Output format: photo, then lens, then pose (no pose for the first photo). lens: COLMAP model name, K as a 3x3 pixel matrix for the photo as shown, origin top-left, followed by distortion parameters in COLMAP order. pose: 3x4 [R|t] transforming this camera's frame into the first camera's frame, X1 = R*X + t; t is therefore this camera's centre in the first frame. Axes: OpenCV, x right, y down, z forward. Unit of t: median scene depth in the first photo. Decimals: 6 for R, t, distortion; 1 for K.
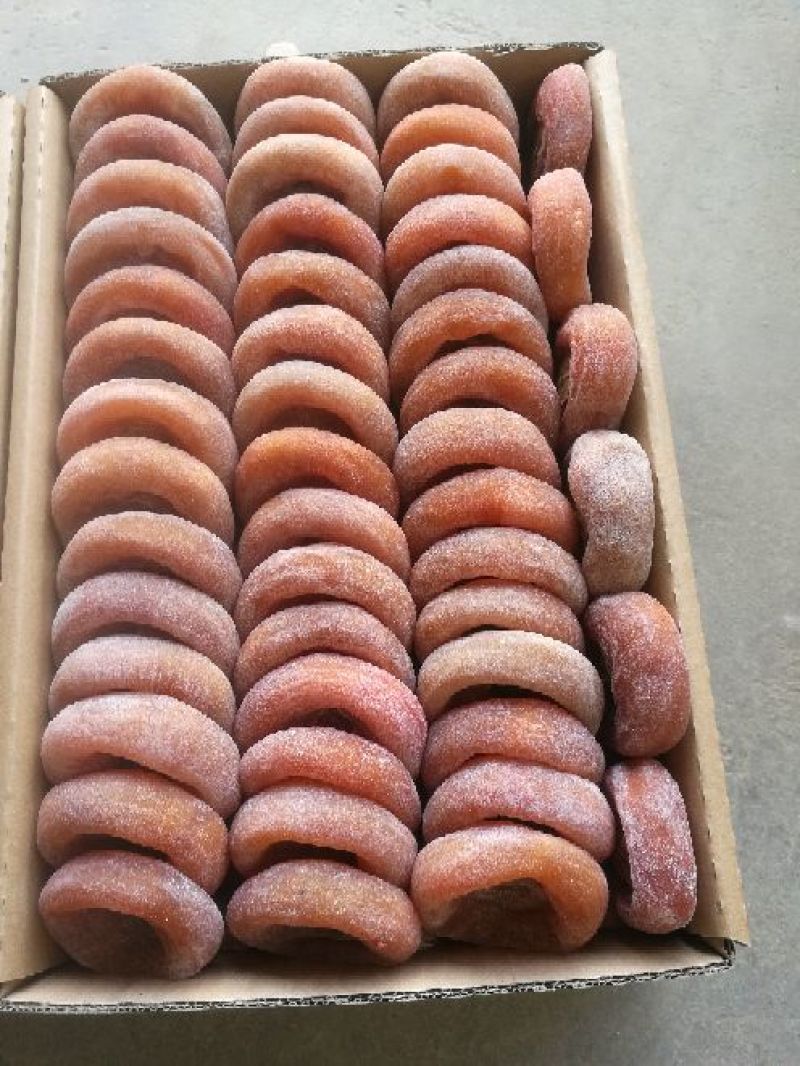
lens RADIAL K [[837.8, 0, 400.0], [0, 837.8, 533.0], [0, 0, 1]] dist [-0.045944, 0.057719]
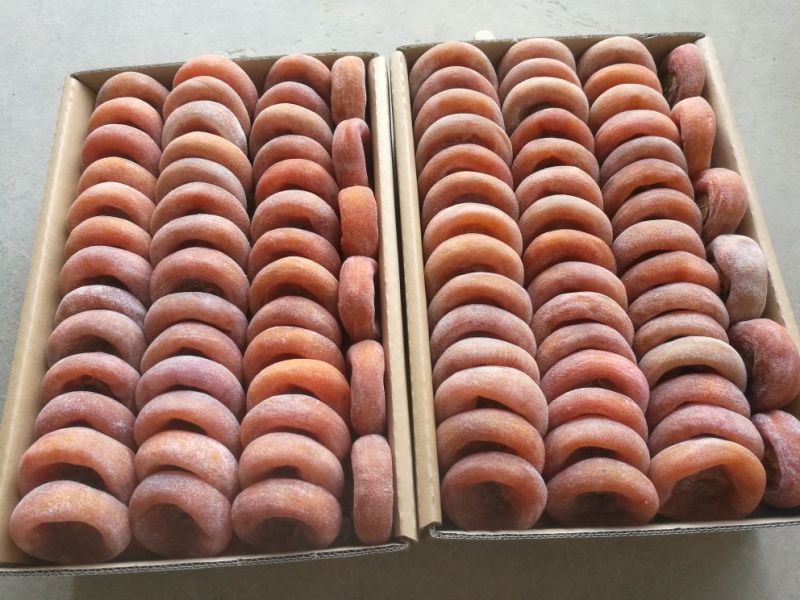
lens RADIAL K [[628.8, 0, 400.0], [0, 628.8, 300.0], [0, 0, 1]] dist [-0.045944, 0.057719]
pose [[0.999906, 0.012166, -0.006304, -0.466108], [-0.012867, 0.991867, -0.126628, 0.201850], [0.004712, 0.126698, 0.991930, -0.333799]]
